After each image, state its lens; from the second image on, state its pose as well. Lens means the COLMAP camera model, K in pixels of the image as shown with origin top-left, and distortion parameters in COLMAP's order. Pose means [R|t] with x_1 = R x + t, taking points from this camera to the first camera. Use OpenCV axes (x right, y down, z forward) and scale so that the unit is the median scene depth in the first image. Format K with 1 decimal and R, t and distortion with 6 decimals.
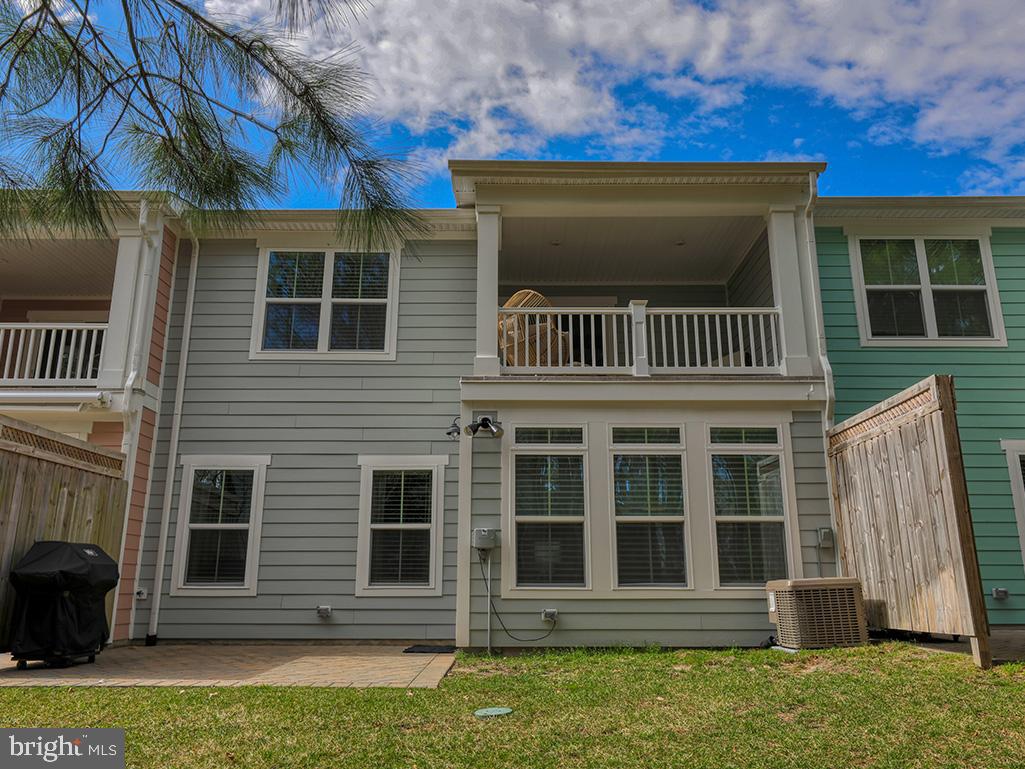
lens RADIAL K [[763.1, 0, 512.5], [0, 763.1, 384.5], [0, 0, 1]] dist [-0.004725, -0.000740]
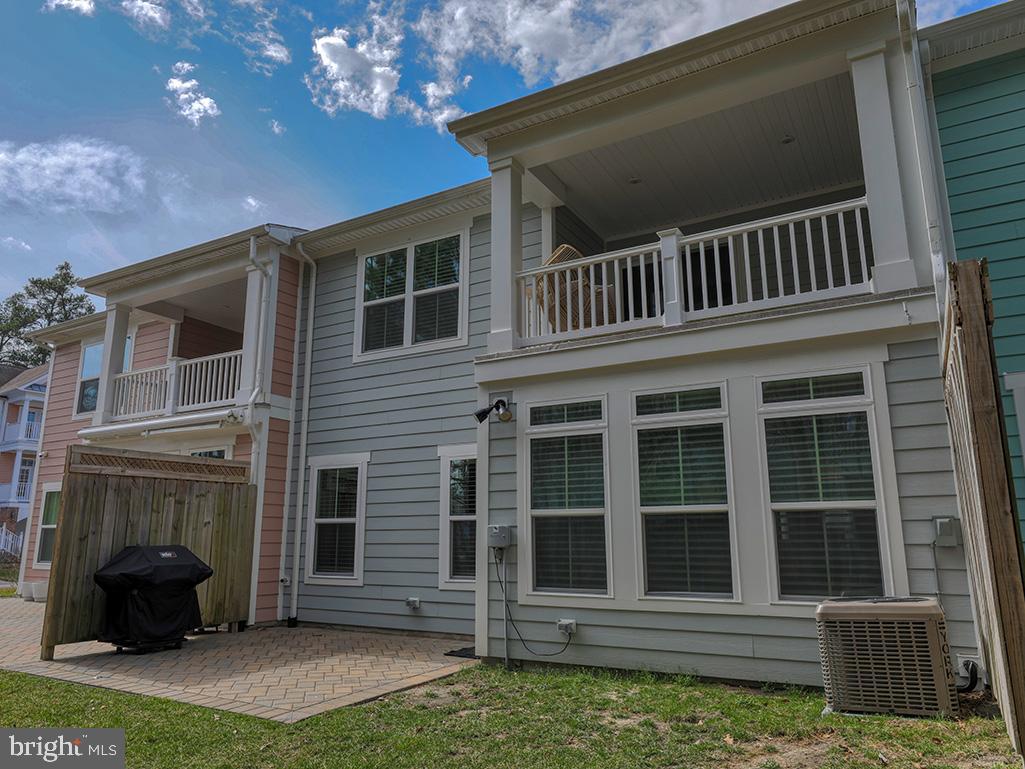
lens RADIAL K [[706.0, 0, 512.5], [0, 706.0, 384.5], [0, 0, 1]] dist [-0.011119, -0.001861]
pose [[0.862865, -0.111185, -0.493053, 0.386761], [0.132684, 0.991120, 0.008703, 0.020791], [0.487707, -0.072930, 0.869956, 0.292584]]
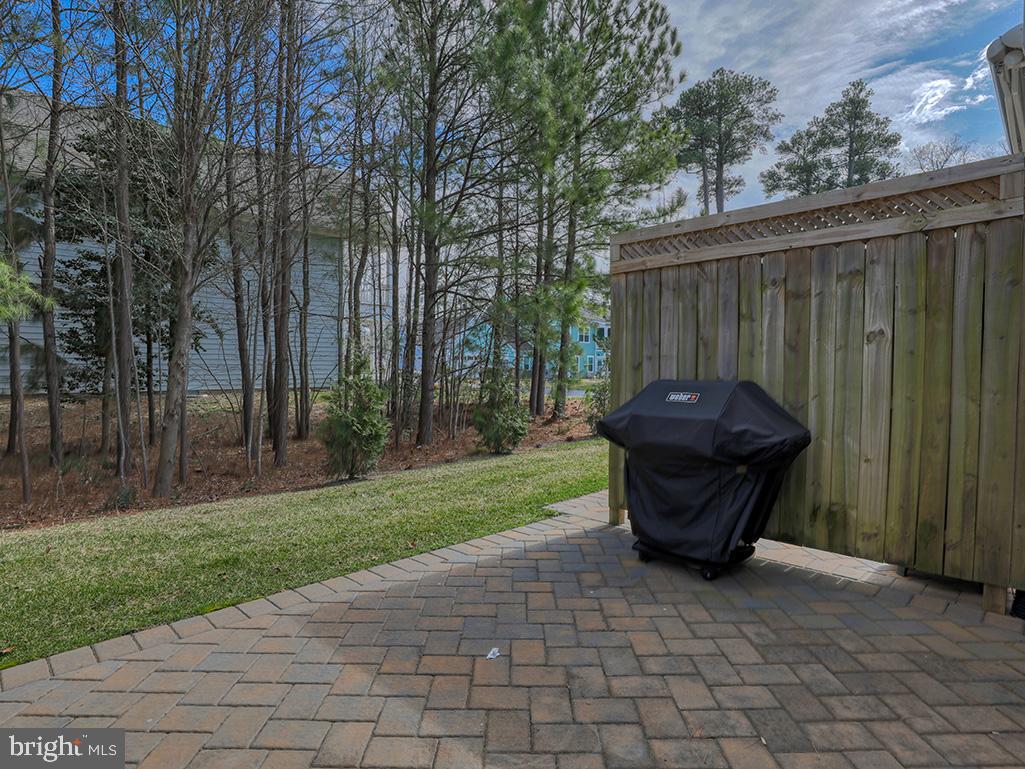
lens RADIAL K [[578.0, 0, 512.5], [0, 578.0, 384.5], [0, 0, 1]] dist [-0.028950, -0.000208]
pose [[-0.705037, 0.002424, -0.709166, -0.113341], [0.162663, 0.973886, -0.158387, 0.223252], [0.690263, -0.227024, -0.687020, 1.041856]]
